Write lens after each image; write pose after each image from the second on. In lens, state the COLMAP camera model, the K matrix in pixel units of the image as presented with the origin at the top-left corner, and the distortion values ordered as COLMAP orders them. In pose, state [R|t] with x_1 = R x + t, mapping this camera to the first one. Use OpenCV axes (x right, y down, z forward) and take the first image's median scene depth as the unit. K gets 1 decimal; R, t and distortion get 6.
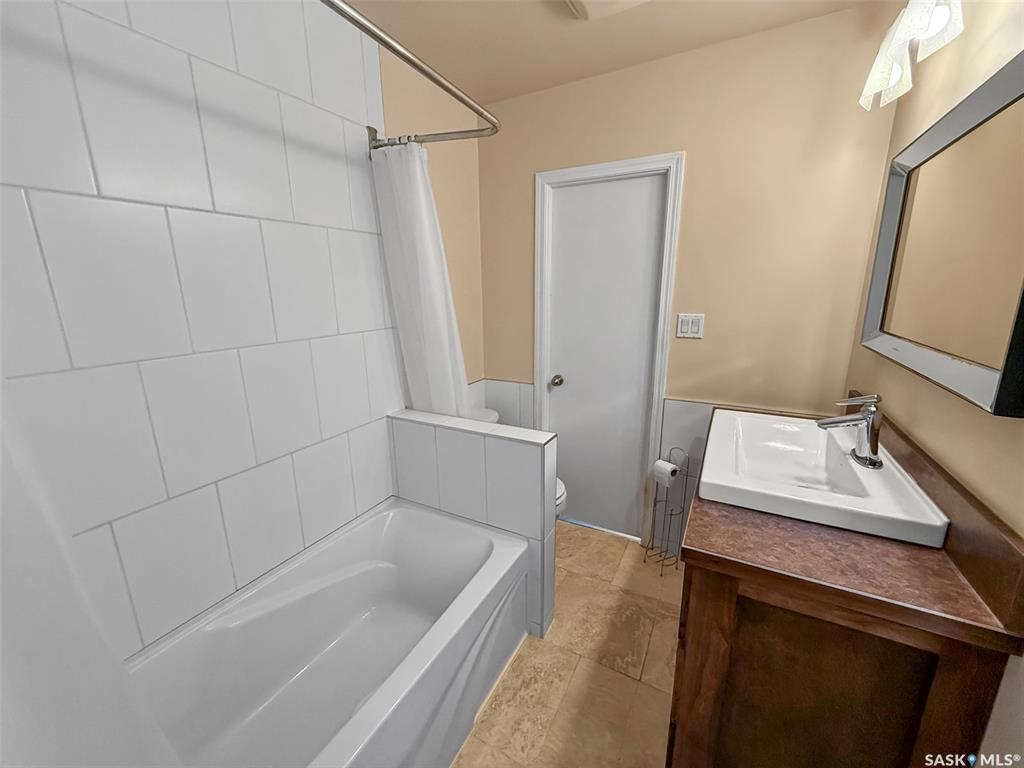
lens RADIAL K [[413.3, 0, 514.0], [0, 413.3, 384.9], [0, 0, 1]] dist [-0.000470, 0.000375]
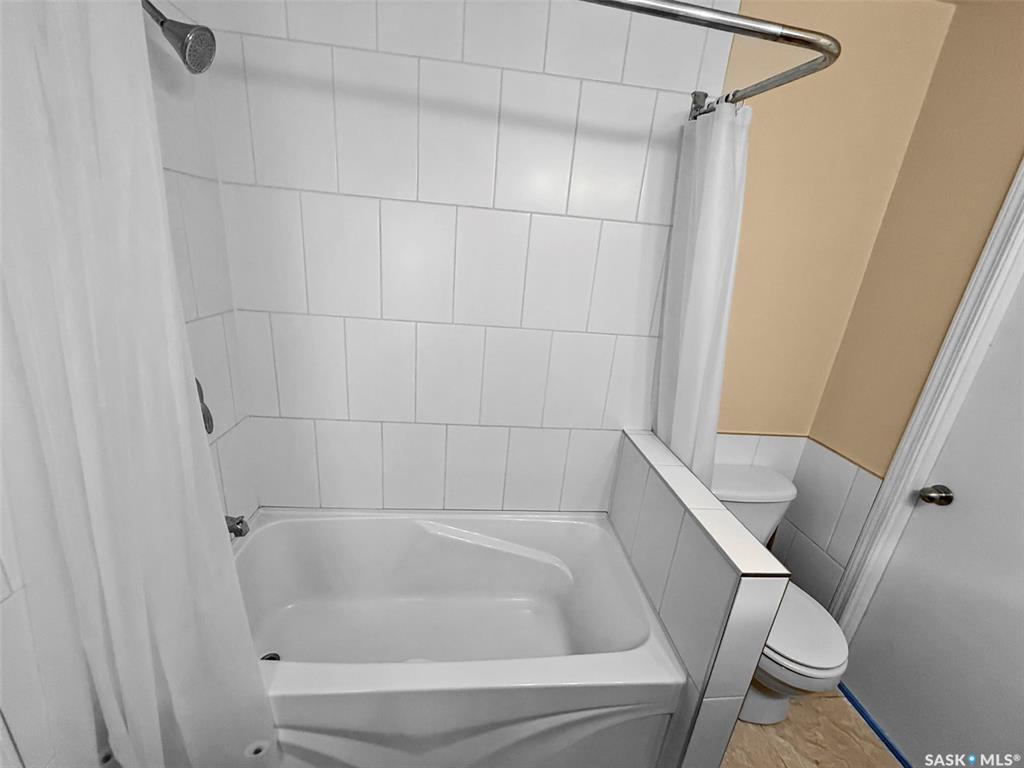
lens RADIAL K [[413.3, 0, 511.9], [0, 413.3, 383.9], [0, 0, 1]] dist [-0.000470, 0.000375]
pose [[0.543989, 0.316450, -0.777133, 0.235006], [-0.281289, 0.941343, 0.186416, -0.122676], [0.790540, 0.117191, 0.601094, 0.264900]]
